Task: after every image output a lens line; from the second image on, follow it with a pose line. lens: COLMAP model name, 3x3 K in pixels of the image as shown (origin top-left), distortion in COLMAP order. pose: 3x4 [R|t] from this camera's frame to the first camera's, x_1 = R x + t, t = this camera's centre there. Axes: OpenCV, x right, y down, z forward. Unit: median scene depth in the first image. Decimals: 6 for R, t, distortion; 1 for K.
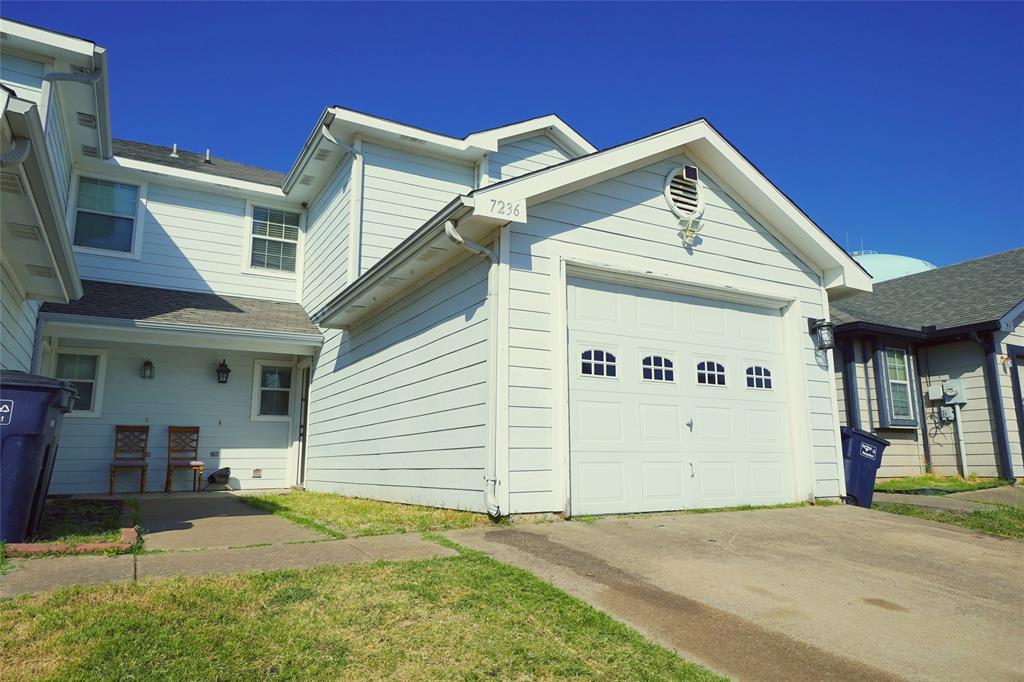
lens RADIAL K [[661.7, 0, 512.0], [0, 661.7, 341.0], [0, 0, 1]] dist [0.008245, 0.001490]
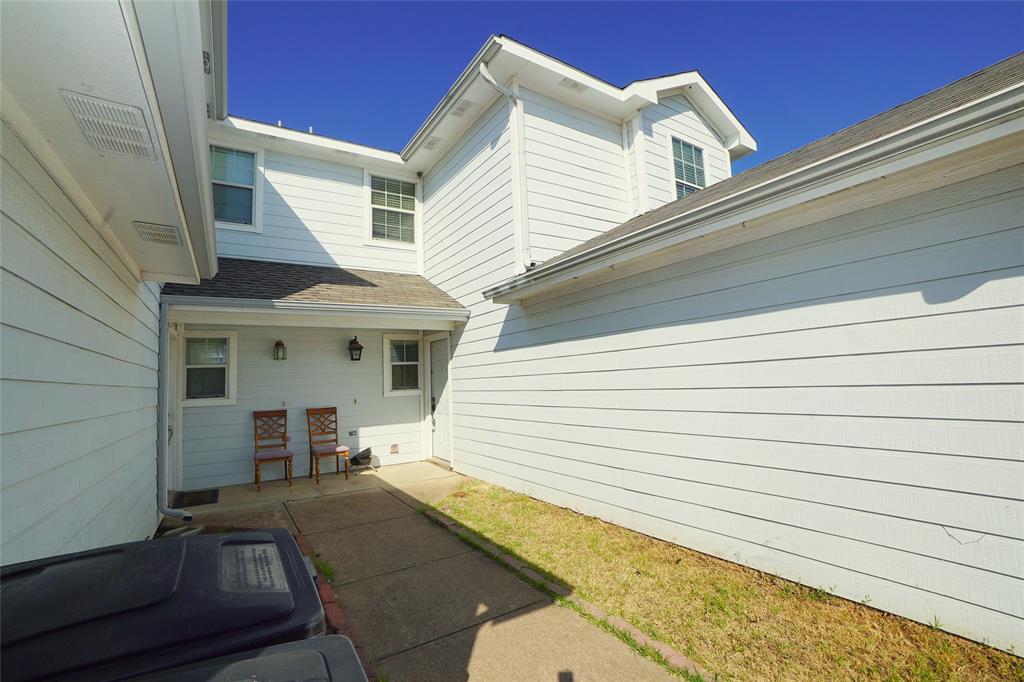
lens RADIAL K [[453.4, 0, 509.0], [0, 453.4, 344.6], [0, 0, 1]] dist [-0.064001, 0.023188]
pose [[0.998610, -0.027188, 0.045161, -0.247125], [0.022375, 0.994340, 0.103864, -0.023134], [-0.047729, -0.102709, 0.993566, 0.347745]]
